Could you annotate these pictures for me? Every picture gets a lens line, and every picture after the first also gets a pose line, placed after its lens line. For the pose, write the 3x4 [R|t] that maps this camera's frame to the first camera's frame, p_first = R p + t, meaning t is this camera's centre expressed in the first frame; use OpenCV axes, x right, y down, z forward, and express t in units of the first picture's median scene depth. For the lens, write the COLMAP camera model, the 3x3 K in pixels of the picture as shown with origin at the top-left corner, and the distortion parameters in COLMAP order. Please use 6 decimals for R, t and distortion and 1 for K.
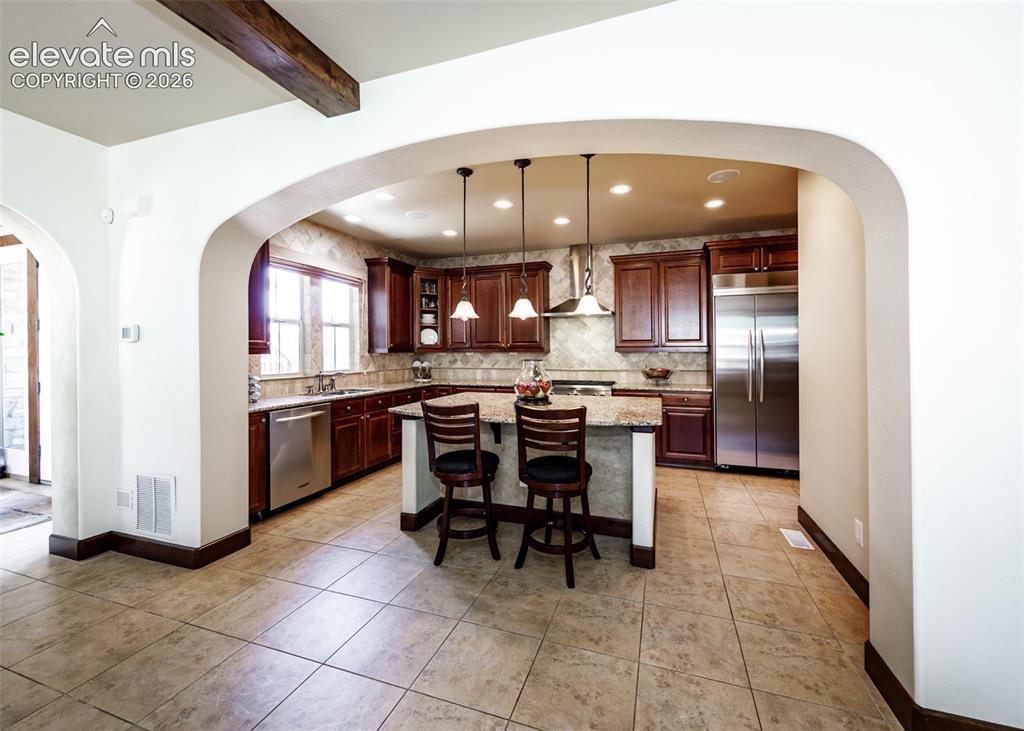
lens RADIAL K [[406.6, 0, 528.2], [0, 406.6, 355.8], [0, 0, 1]] dist [0.023616, -0.000666]
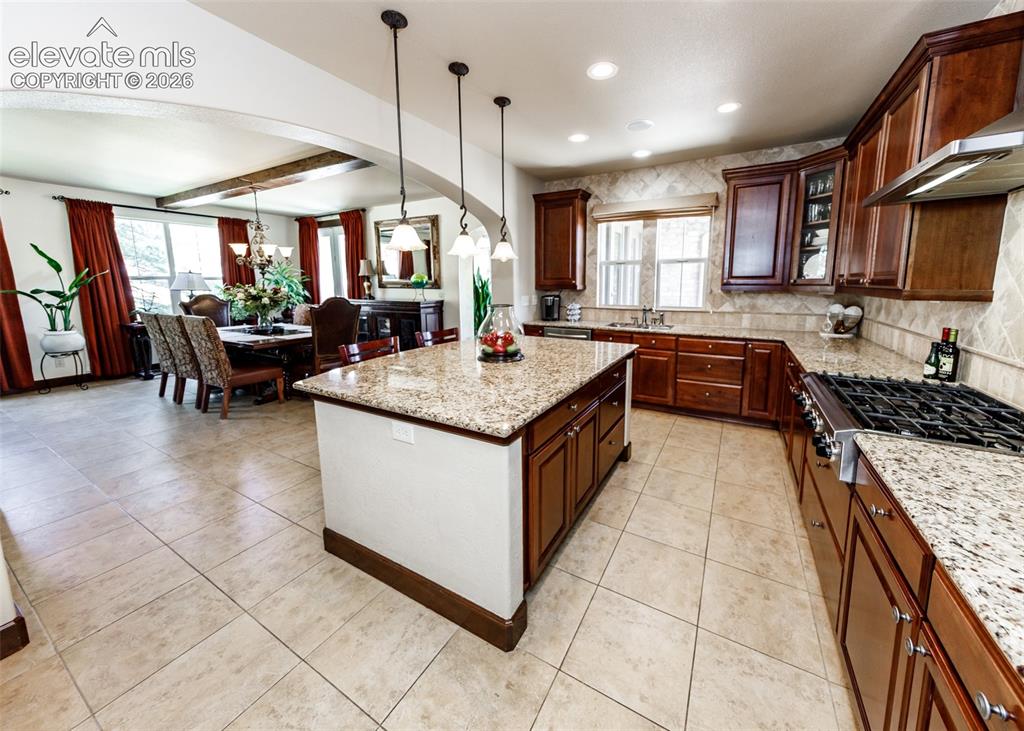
lens RADIAL K [[358.7, 0, 536.0], [0, 358.7, 335.4], [0, 0, 1]] dist [0.006378, -0.000030]
pose [[-0.164083, 0.149862, -0.974996, 0.481625], [-0.008366, 0.988146, 0.153291, -0.028355], [0.986411, 0.033309, -0.160884, 0.818512]]
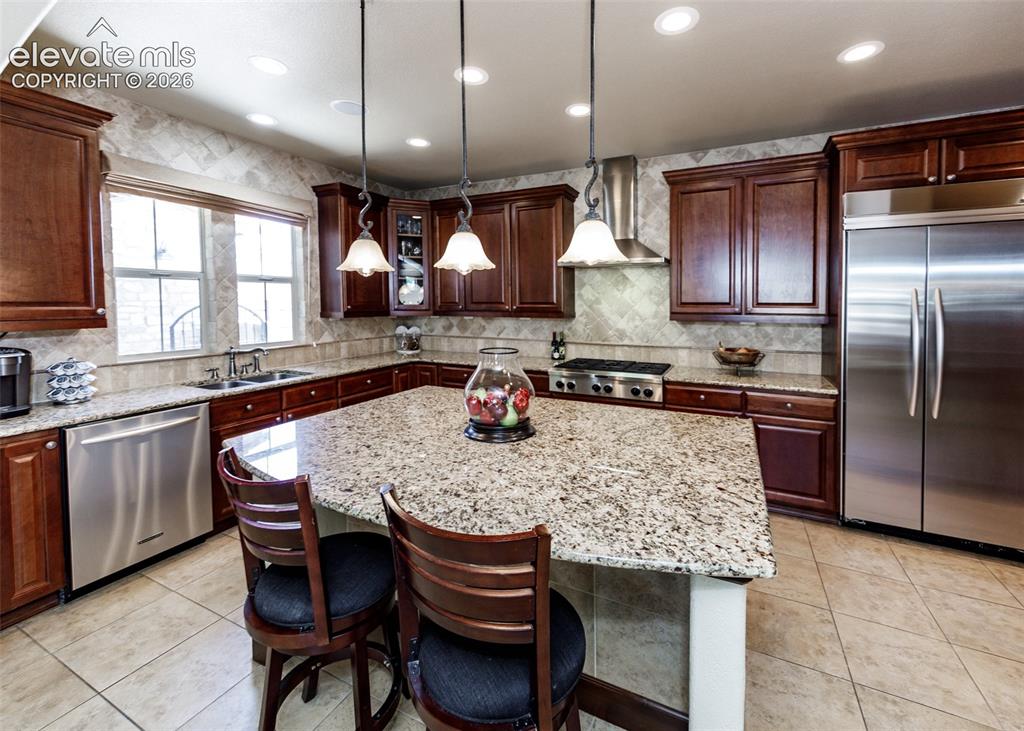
lens RADIAL K [[426.0, 0, 539.4], [0, 426.0, 311.3], [0, 0, 1]] dist [0.014054, -0.000242]
pose [[0.993702, 0.008376, -0.111739, 0.087322], [-0.007130, 0.999908, 0.011541, -0.032687], [0.111825, -0.010671, 0.993671, 0.320928]]
